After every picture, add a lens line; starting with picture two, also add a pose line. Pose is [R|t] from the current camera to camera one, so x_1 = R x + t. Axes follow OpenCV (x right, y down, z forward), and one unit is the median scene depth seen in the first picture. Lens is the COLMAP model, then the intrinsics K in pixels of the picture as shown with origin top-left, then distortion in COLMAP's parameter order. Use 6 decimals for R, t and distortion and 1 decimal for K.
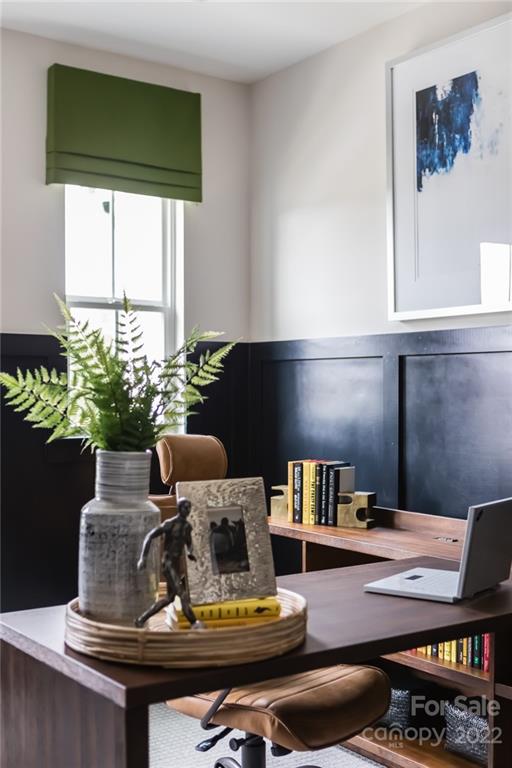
lens RADIAL K [[940.3, 0, 256.0], [0, 940.3, 384.0], [0, 0, 1]] dist [-0.108004, 0.049079]
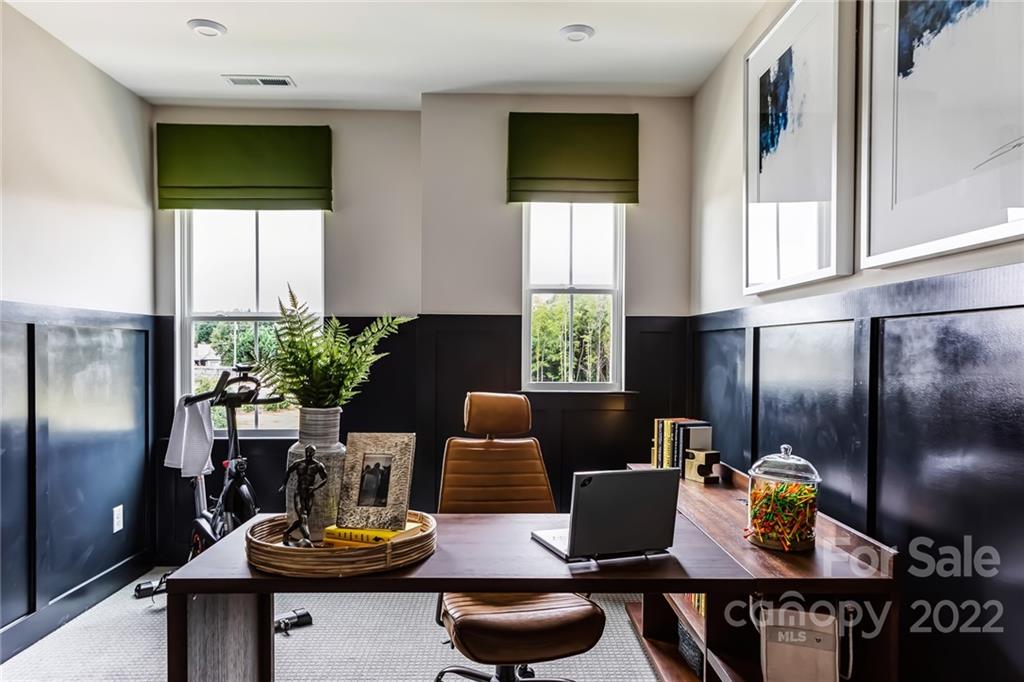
lens RADIAL K [[695.8, 0, 512.0], [0, 695.8, 341.0], [0, 0, 1]] dist [0.001697, 0.005240]
pose [[0.820138, -0.003626, -0.572154, 0.394499], [0.003229, 0.999993, -0.001708, -0.014110], [0.572156, -0.000446, 0.820145, 0.185708]]
